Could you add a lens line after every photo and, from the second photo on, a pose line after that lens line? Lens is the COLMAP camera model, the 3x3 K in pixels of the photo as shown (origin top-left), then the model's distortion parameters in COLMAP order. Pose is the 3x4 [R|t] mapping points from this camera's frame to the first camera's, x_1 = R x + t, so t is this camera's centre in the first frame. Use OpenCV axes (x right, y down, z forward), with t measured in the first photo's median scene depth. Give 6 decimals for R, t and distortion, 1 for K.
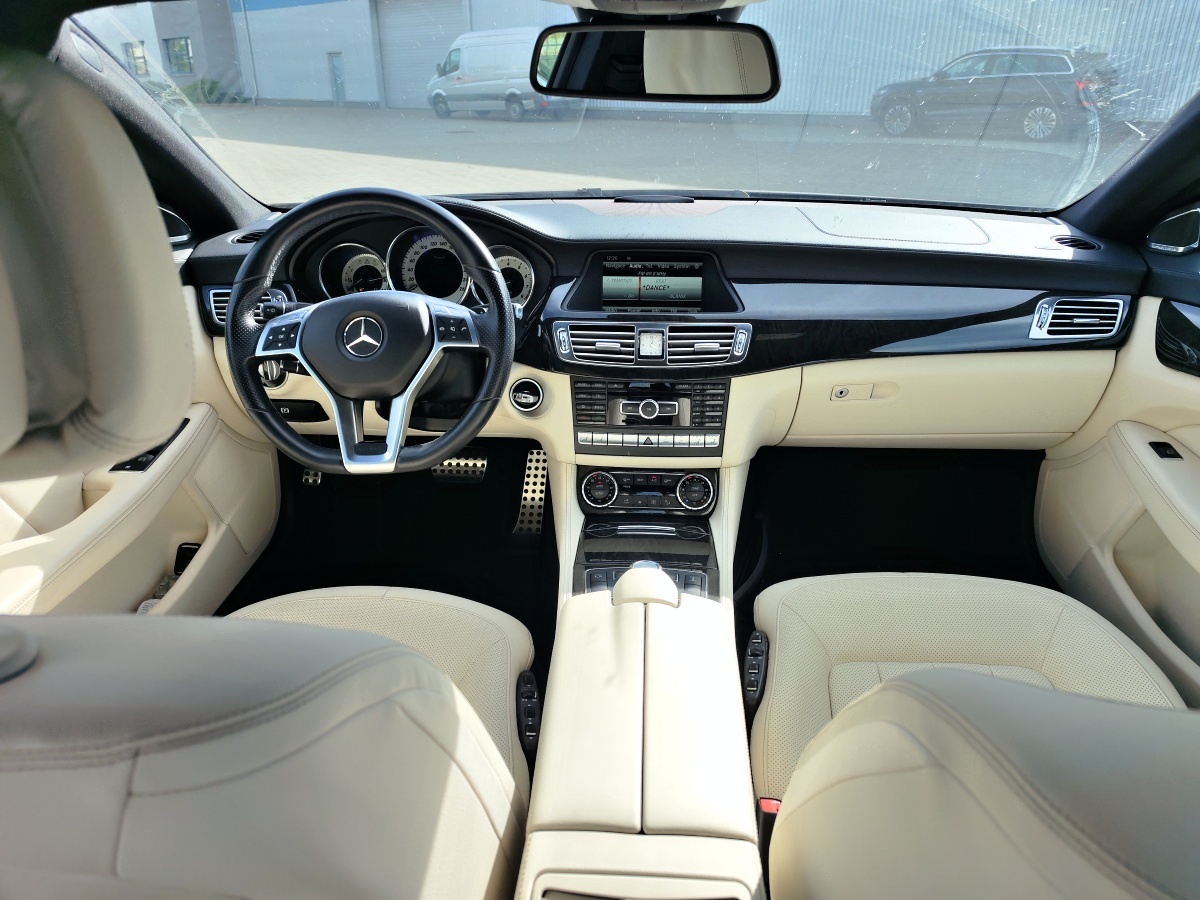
lens RADIAL K [[790.8, 0, 600.0], [0, 790.8, 450.0], [0, 0, 1]] dist [0.053417, -0.059047]
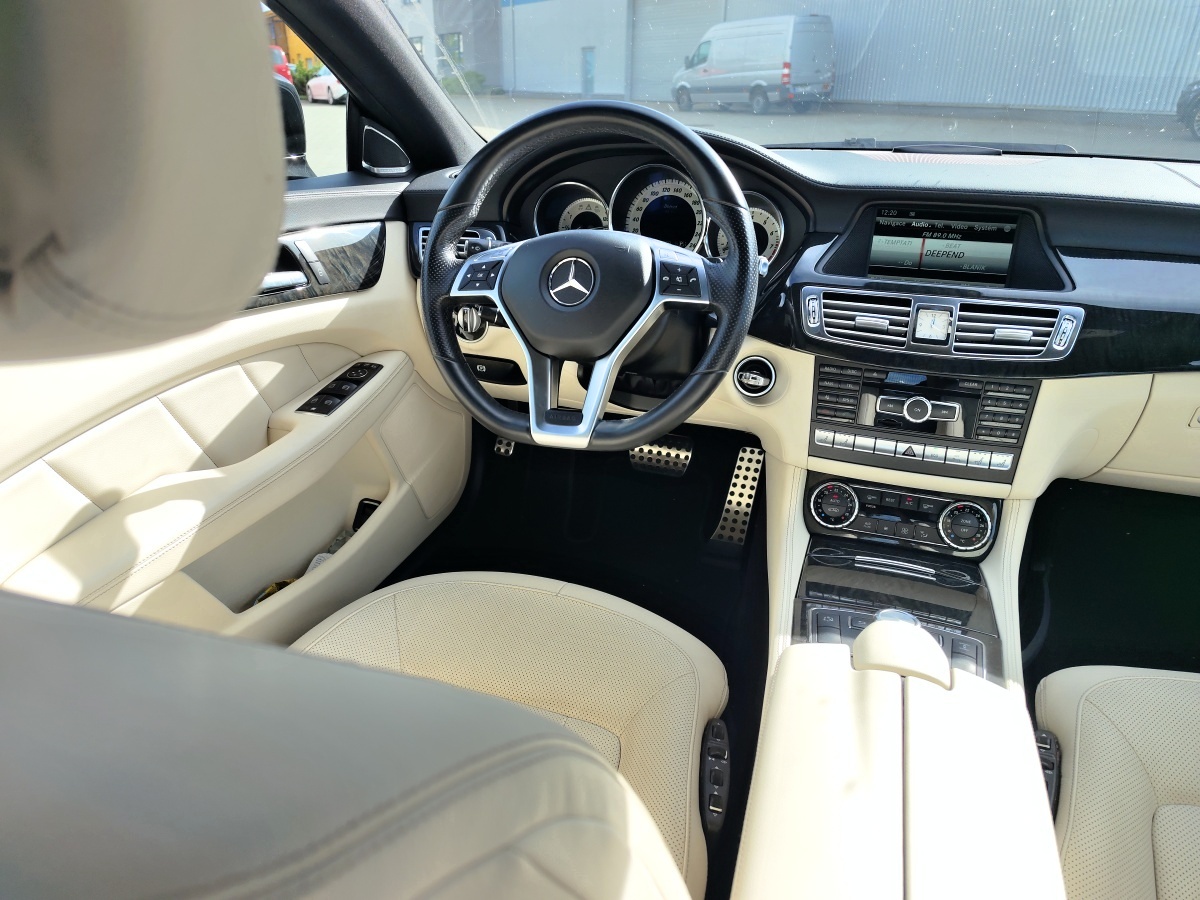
lens RADIAL K [[790.8, 0, 600.0], [0, 790.8, 450.0], [0, 0, 1]] dist [0.053417, -0.059047]
pose [[0.961978, 0.123969, -0.243373, -0.039988], [-0.123507, 0.992194, 0.017221, 0.011262], [0.243608, 0.013492, 0.969780, 0.179600]]
